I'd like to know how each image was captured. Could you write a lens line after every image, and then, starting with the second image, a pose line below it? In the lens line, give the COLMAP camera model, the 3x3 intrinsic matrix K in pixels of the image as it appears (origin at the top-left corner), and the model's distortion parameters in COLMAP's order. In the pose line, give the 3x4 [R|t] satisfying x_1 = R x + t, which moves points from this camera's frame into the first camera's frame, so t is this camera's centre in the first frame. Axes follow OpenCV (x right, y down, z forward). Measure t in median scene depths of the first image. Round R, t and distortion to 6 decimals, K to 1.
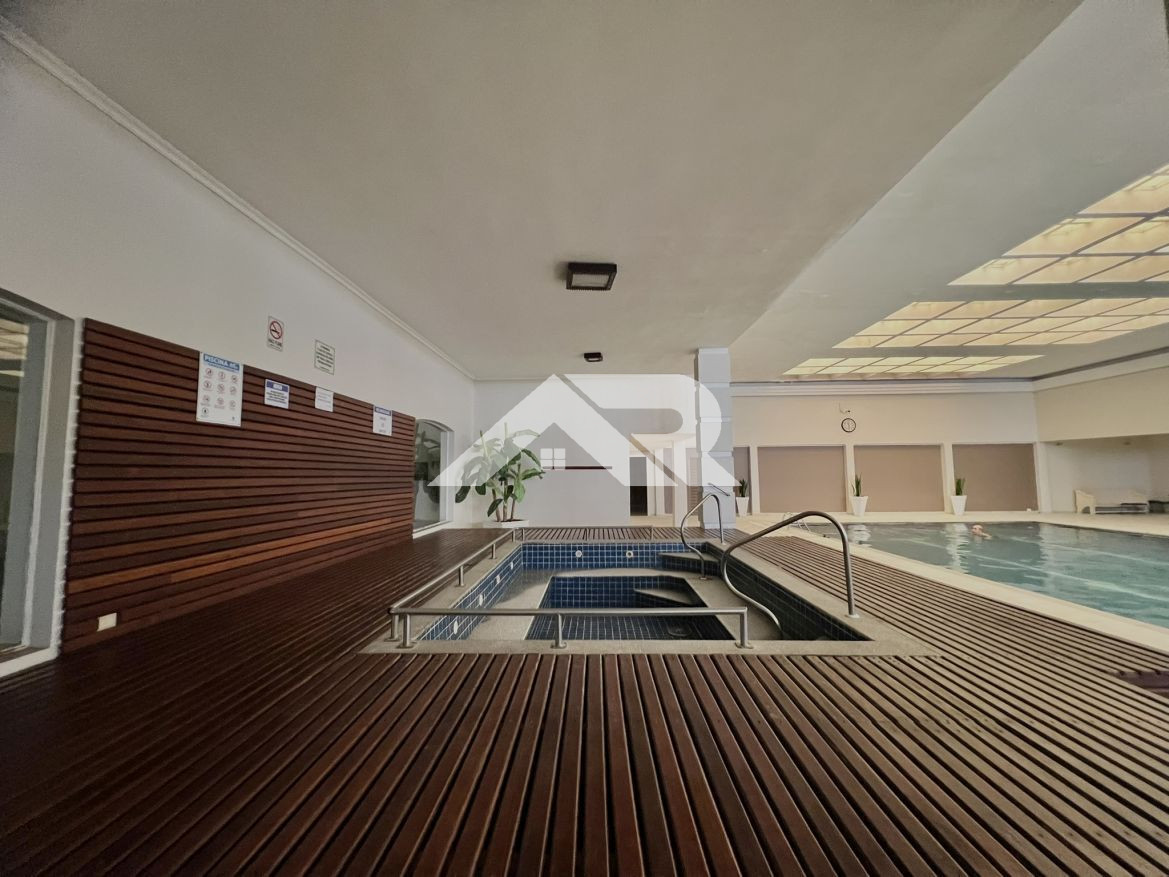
lens RADIAL K [[468.3, 0, 584.6], [0, 468.3, 439.4], [0, 0, 1]] dist [-0.003108, -0.000243]
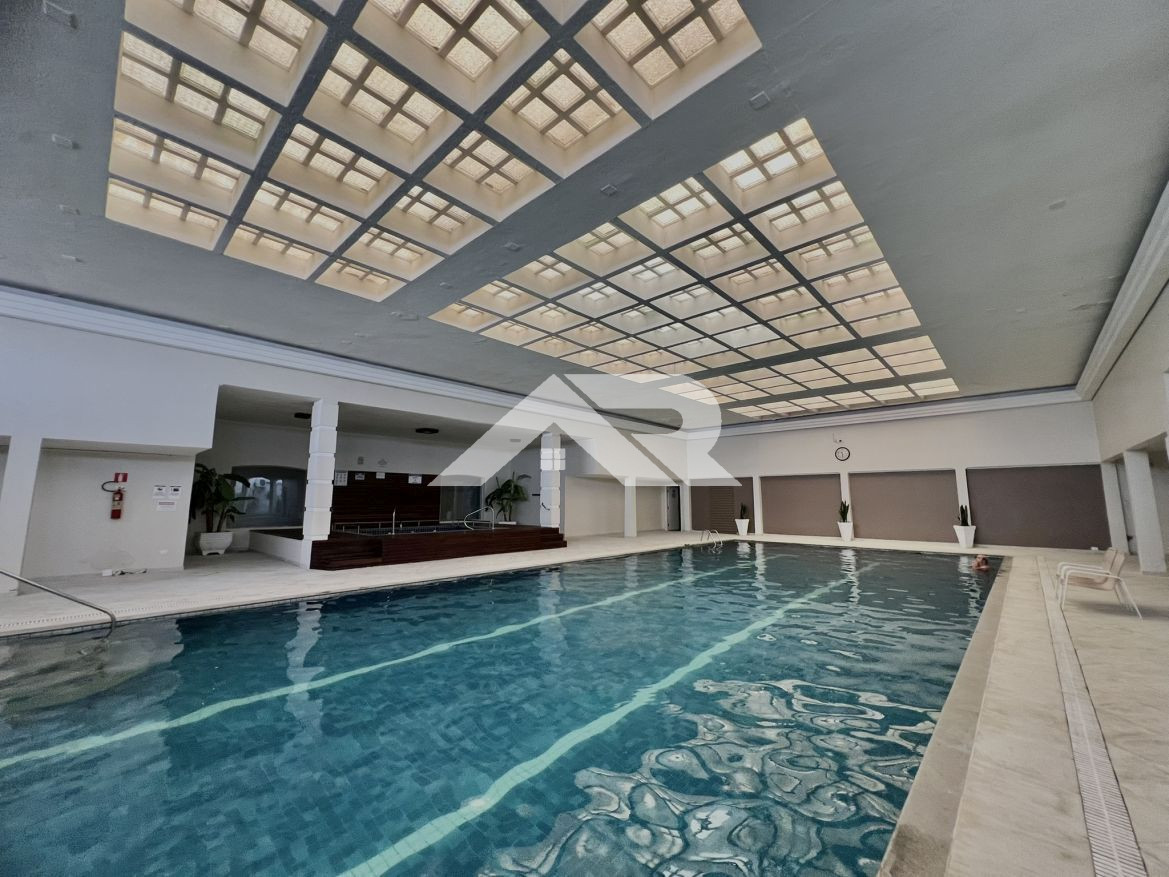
lens RADIAL K [[468.3, 0, 585.0], [0, 468.3, 436.4], [0, 0, 1]] dist [-0.003108, -0.000243]
pose [[0.750717, -0.081184, -0.655617, 0.861489], [0.041119, 0.996238, -0.076279, -0.014707], [0.659343, 0.030306, 0.751231, -0.178779]]
